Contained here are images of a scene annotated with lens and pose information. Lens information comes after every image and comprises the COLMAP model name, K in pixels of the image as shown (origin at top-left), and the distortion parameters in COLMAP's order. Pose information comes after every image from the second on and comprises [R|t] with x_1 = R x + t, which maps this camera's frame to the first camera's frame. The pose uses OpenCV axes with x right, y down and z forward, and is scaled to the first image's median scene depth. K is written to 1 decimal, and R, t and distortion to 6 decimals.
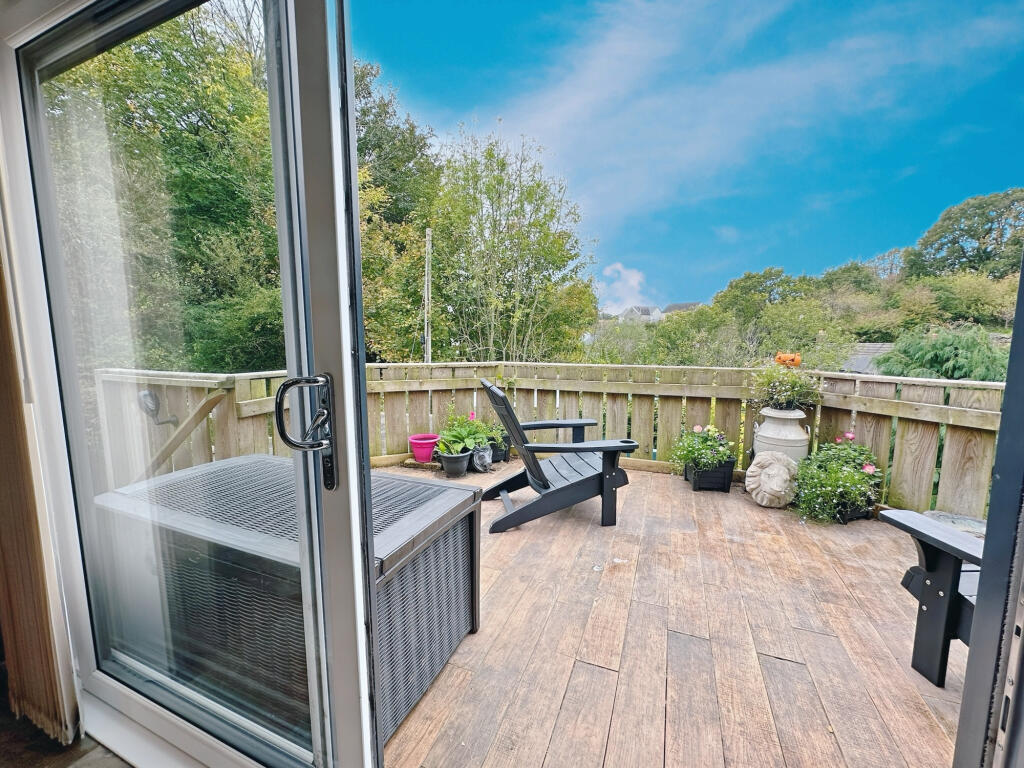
lens RADIAL K [[408.3, 0, 514.2], [0, 408.3, 384.4], [0, 0, 1]] dist [-0.001464, 0.000231]
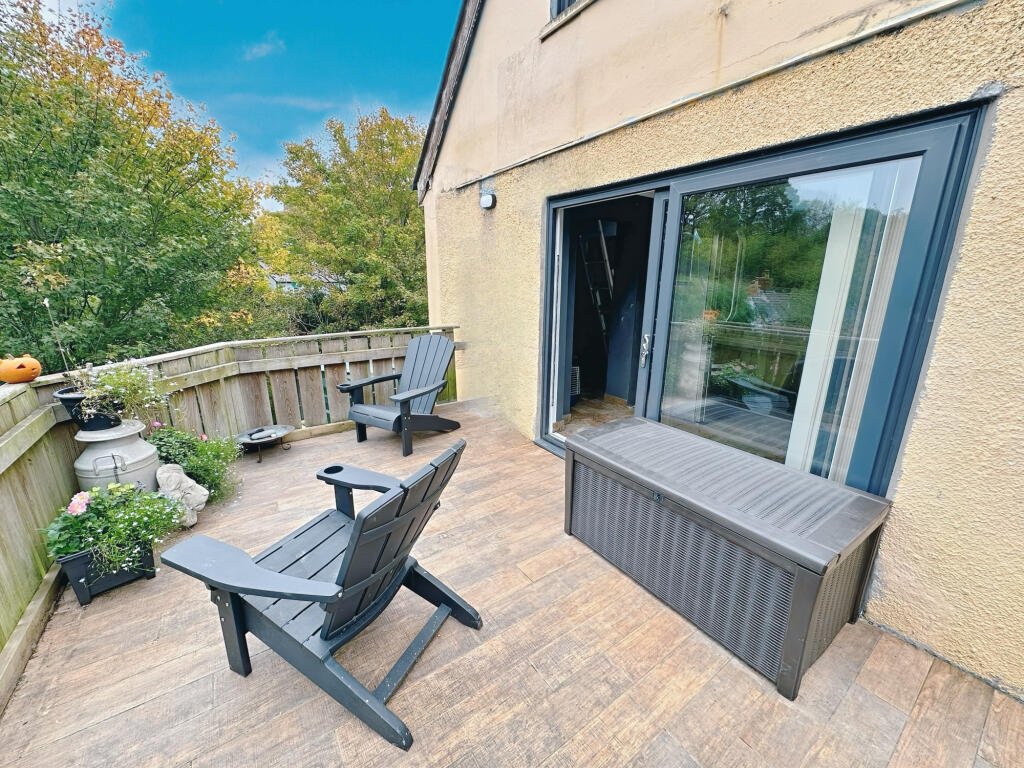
lens RADIAL K [[408.3, 0, 511.4], [0, 408.3, 381.6], [0, 0, 1]] dist [-0.001464, 0.000231]
pose [[-0.833761, -0.144160, 0.532973, -0.260132], [0.054509, 0.939104, 0.339283, -0.171695], [-0.549428, 0.311933, -0.775130, 0.853294]]
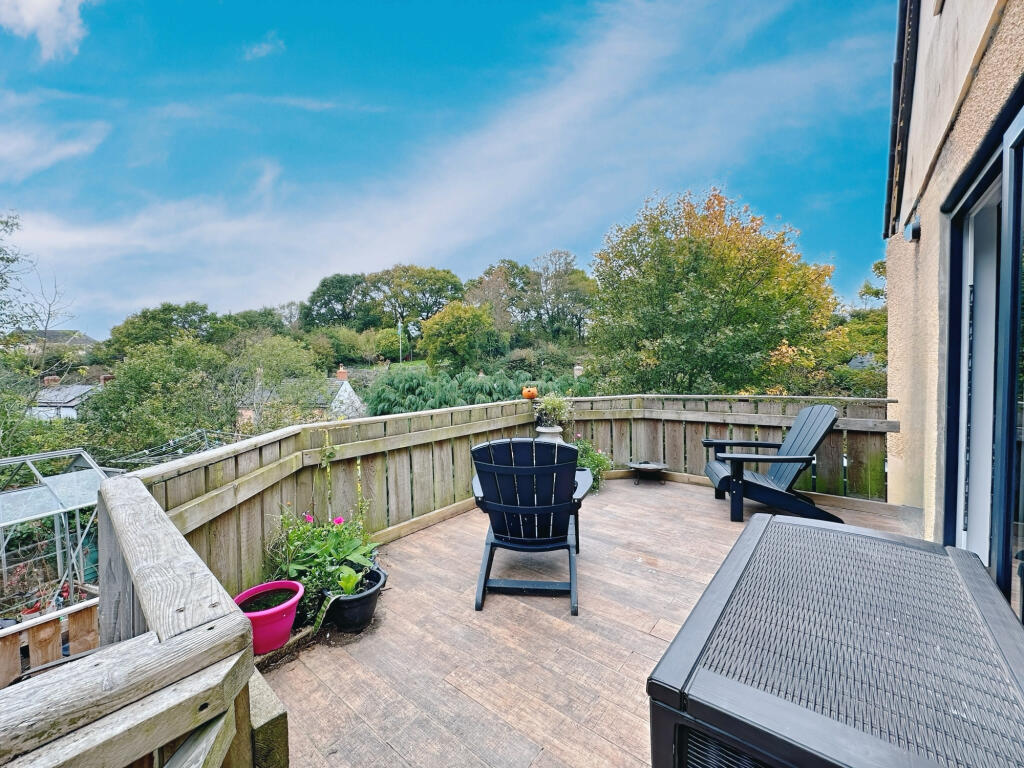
lens RADIAL K [[408.3, 0, 513.3], [0, 408.3, 383.8], [0, 0, 1]] dist [-0.001464, 0.000231]
pose [[0.299442, -0.043756, 0.953111, -0.541367], [0.131786, 0.991270, 0.004105, -0.080945], [-0.944969, 0.124377, 0.302594, 0.495299]]
